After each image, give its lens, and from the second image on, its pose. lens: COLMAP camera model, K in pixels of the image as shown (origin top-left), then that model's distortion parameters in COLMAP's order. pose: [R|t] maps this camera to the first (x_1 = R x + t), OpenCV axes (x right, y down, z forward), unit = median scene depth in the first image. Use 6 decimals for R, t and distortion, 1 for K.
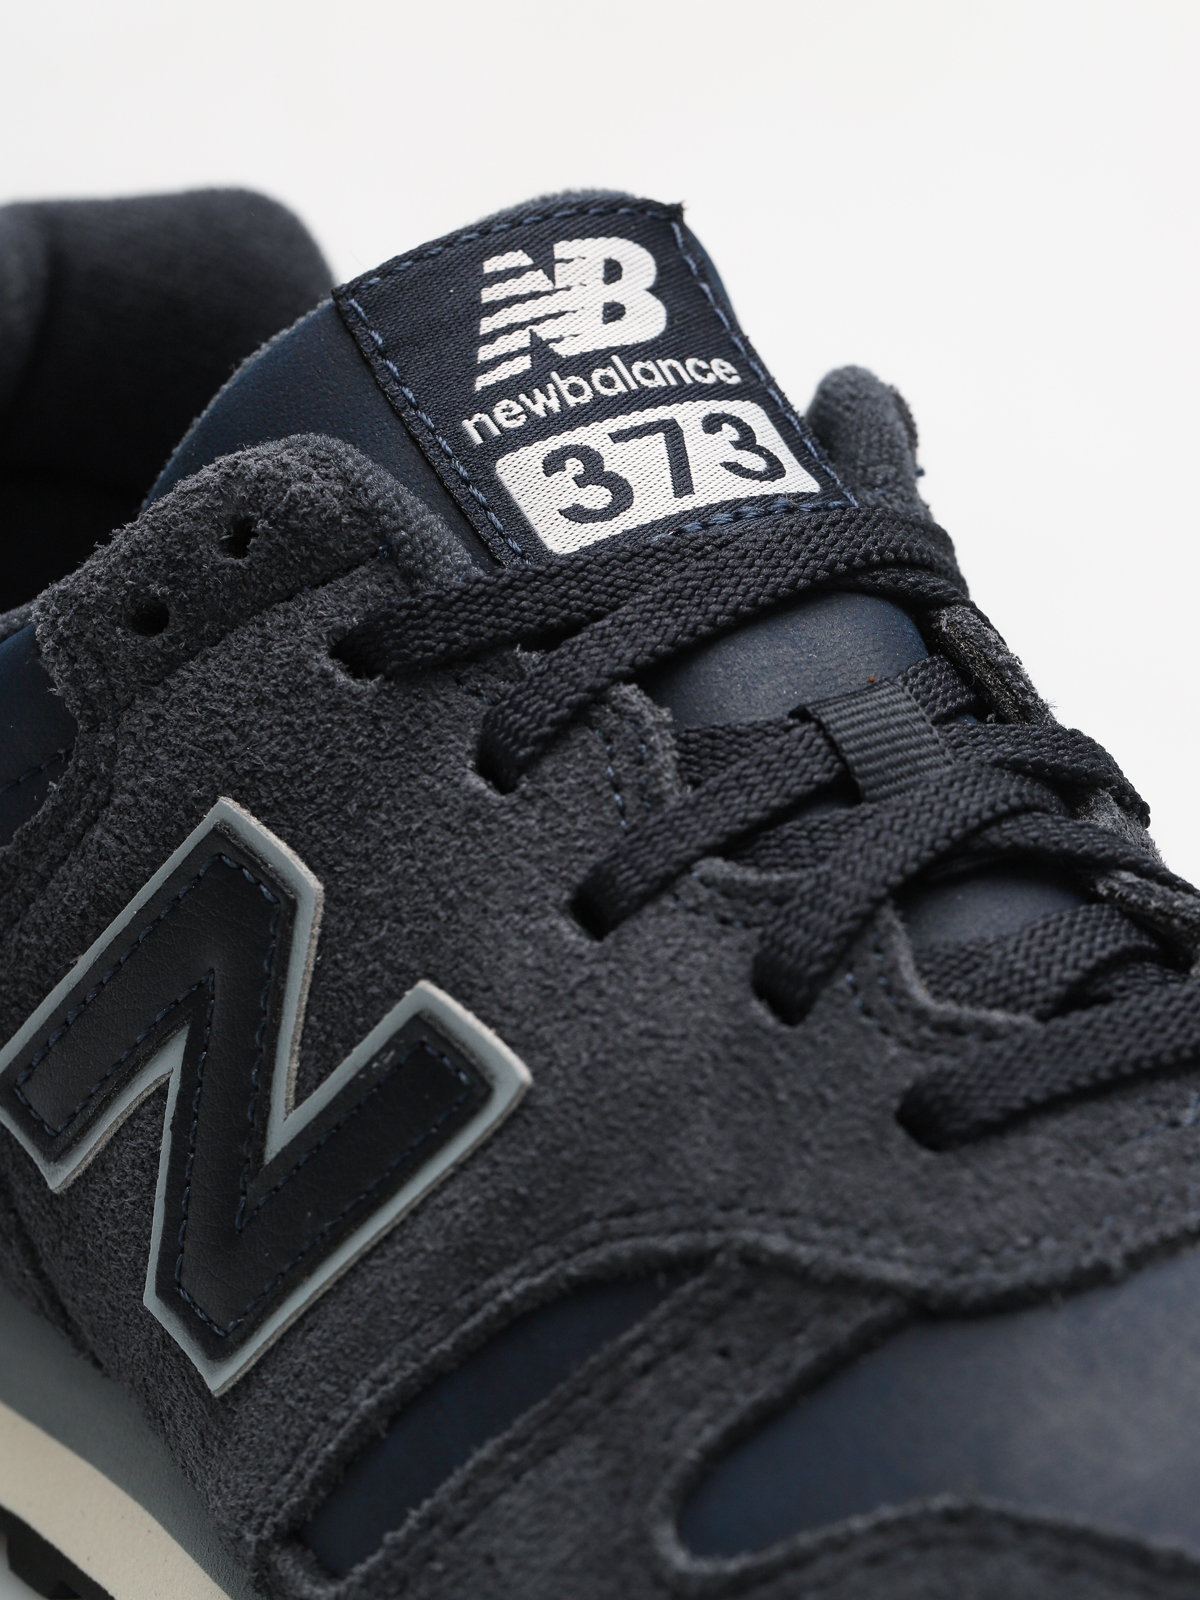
lens RADIAL K [[5405.5, 0, 600.0], [0, 5405.5, 800.0], [0, 0, 1]] dist [0.033552, 1.191207]
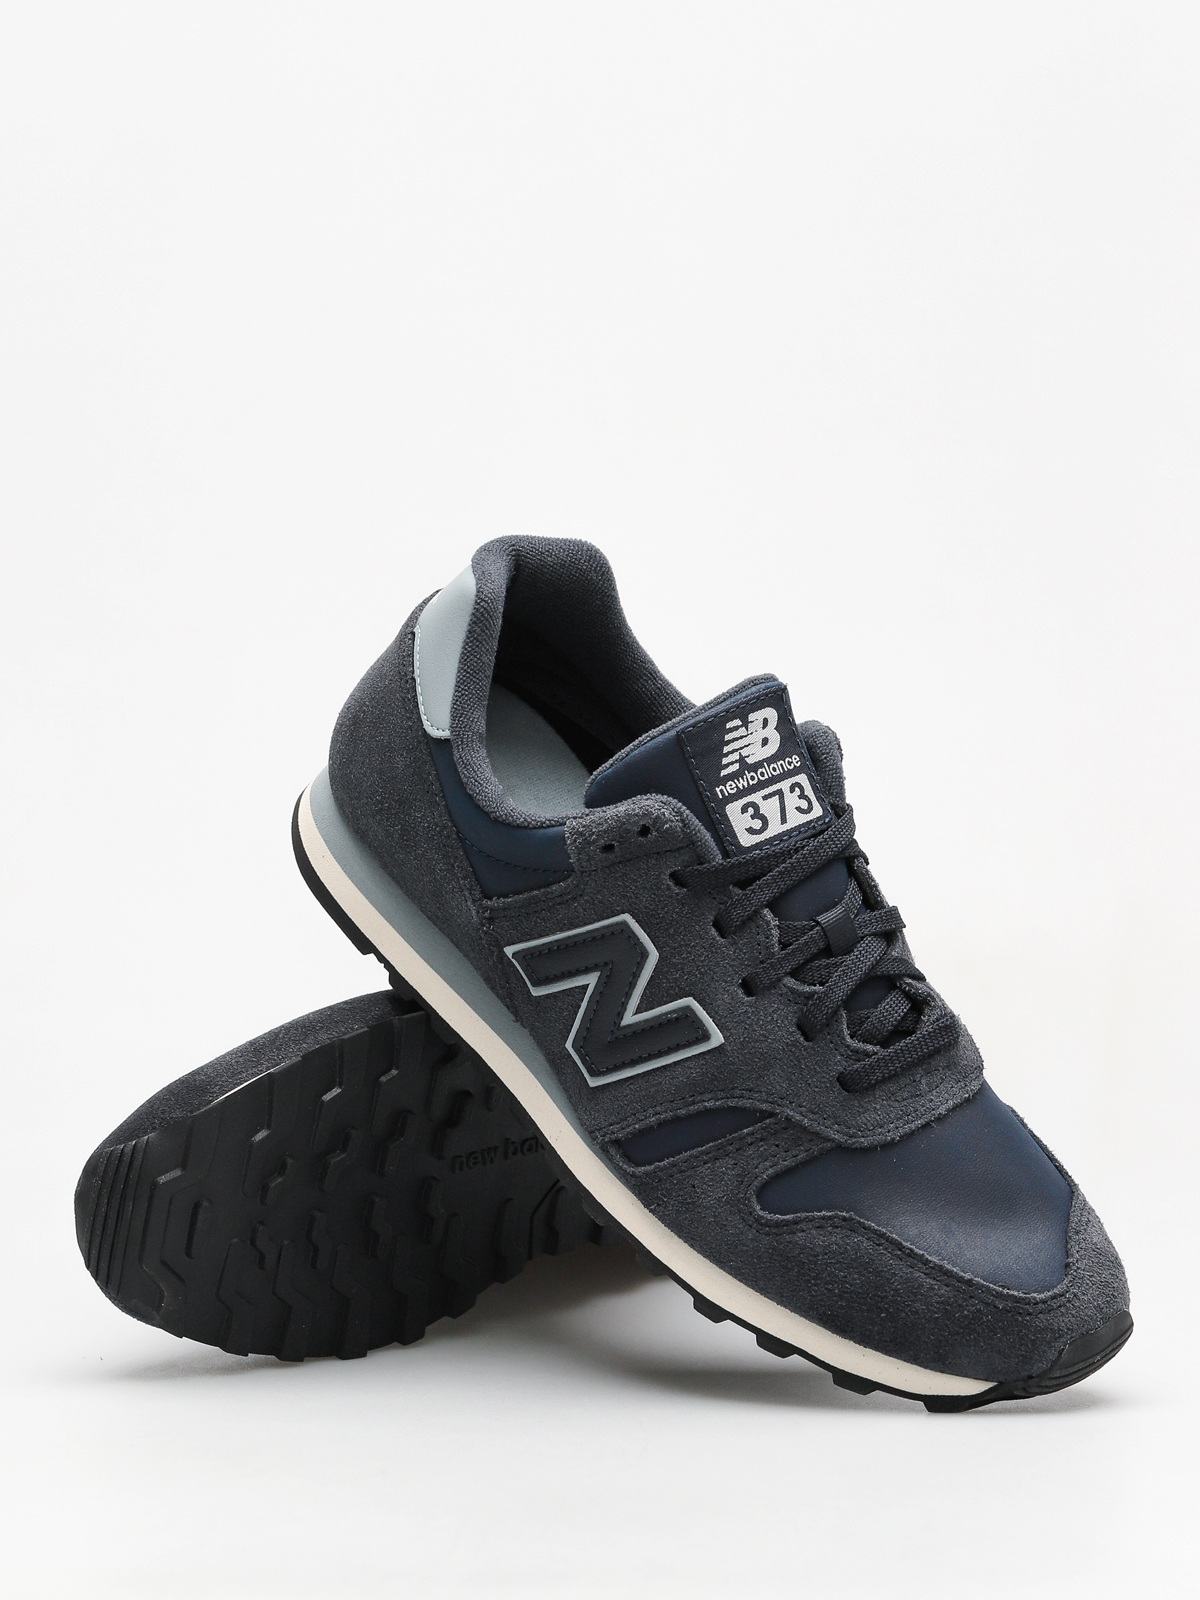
lens RADIAL K [[5405.5, 0, 600.0], [0, 5405.5, 800.0], [0, 0, 1]] dist [0.033552, 1.191207]
pose [[0.964561, 0.089615, 0.248177, -0.841956], [-0.191927, 0.883731, 0.426830, -1.349375], [-0.181071, -0.459335, 0.869612, -1.620066]]
